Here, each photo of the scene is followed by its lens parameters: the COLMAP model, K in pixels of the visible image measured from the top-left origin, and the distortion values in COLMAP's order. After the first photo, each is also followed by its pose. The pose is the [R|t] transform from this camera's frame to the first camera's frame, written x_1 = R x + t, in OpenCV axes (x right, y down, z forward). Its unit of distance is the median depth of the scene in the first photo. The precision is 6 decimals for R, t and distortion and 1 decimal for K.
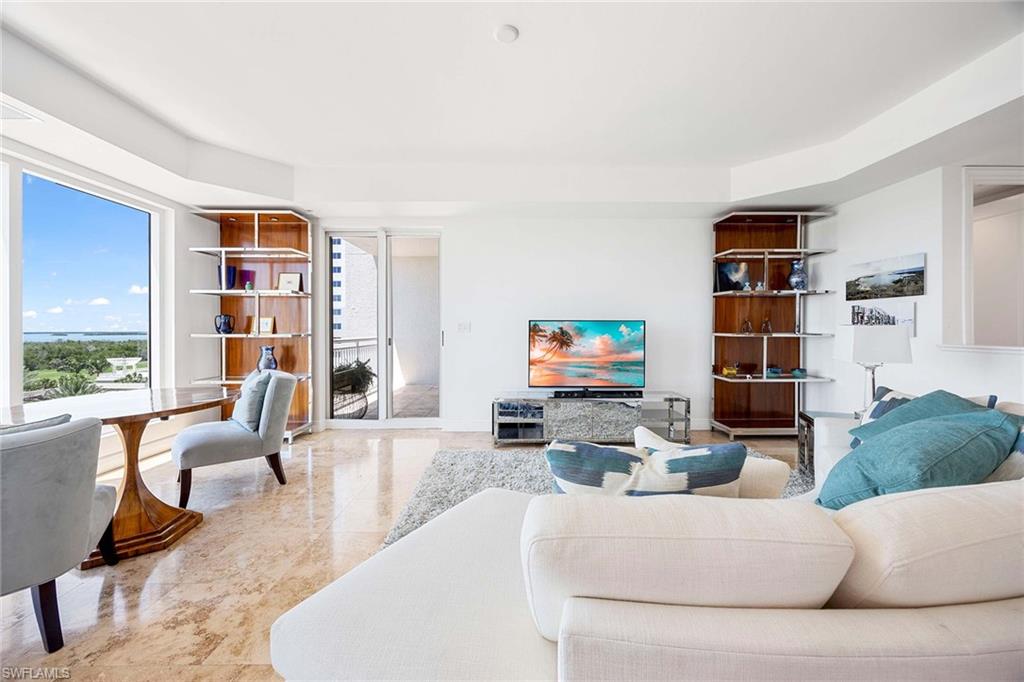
lens RADIAL K [[392.3, 0, 514.1], [0, 392.3, 329.5], [0, 0, 1]] dist [-0.006680, 0.001059]
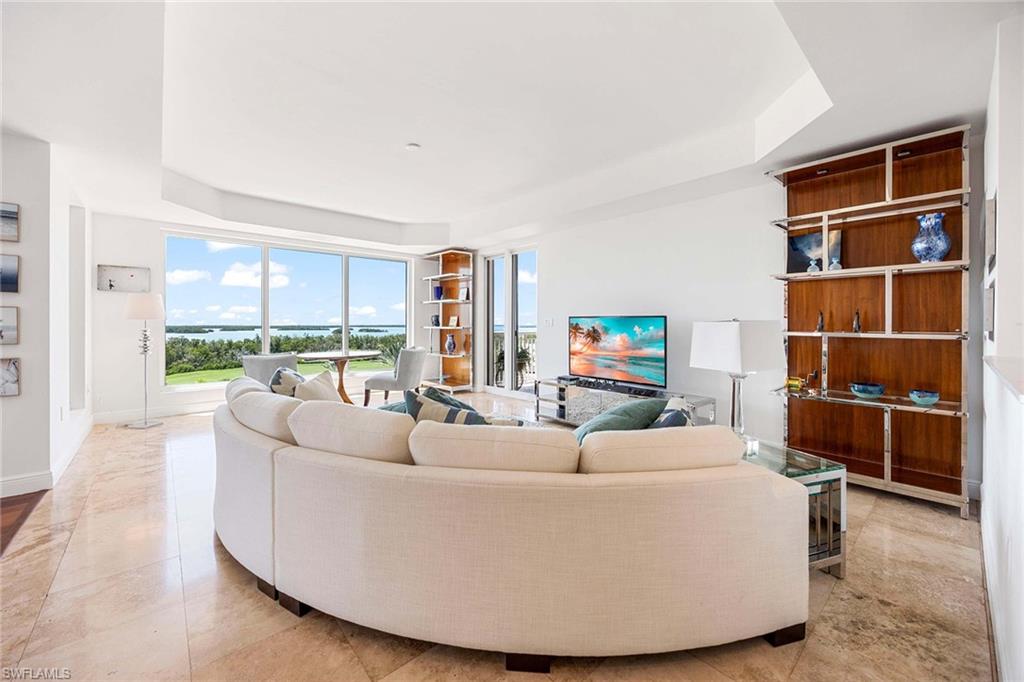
lens RADIAL K [[392.3, 0, 511.3], [0, 392.3, 327.3], [0, 0, 1]] dist [-0.006680, 0.001059]
pose [[0.660848, 0.009584, -0.750459, 0.783652], [-0.004163, 0.999950, 0.009104, -0.002039], [0.750508, -0.002893, 0.660855, 0.107349]]
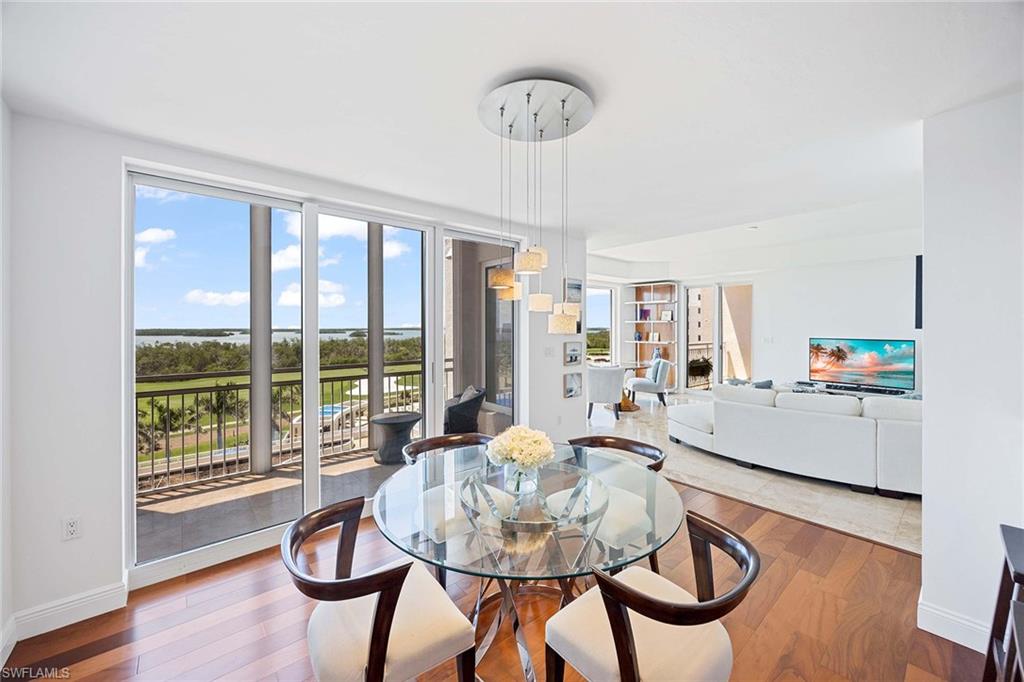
lens RADIAL K [[392.3, 0, 513.3], [0, 392.3, 331.8], [0, 0, 1]] dist [-0.006680, 0.001059]
pose [[0.639568, 0.012184, -0.768638, 0.476662], [-0.002584, 0.999903, 0.013699, -0.067205], [0.768730, -0.006775, 0.639537, -0.906802]]
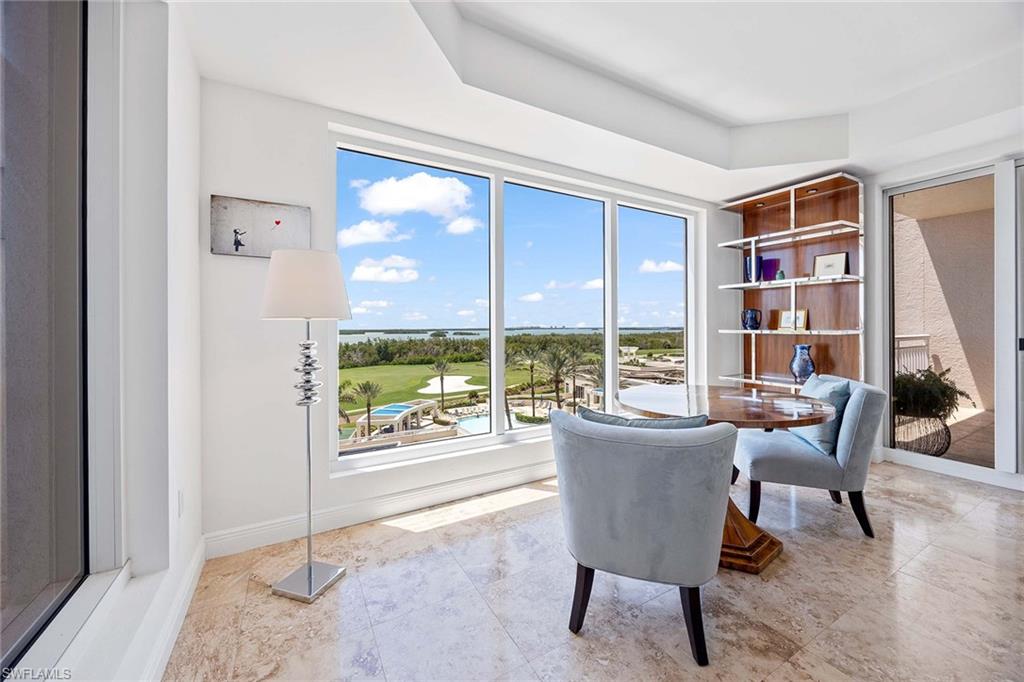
lens RADIAL K [[392.3, 0, 516.6], [0, 392.3, 328.2], [0, 0, 1]] dist [-0.006680, 0.001059]
pose [[0.489631, 0.002218, -0.871927, -0.200058], [0.004331, 0.999978, 0.004975, 0.000578], [0.871919, -0.006212, 0.489611, 0.050753]]
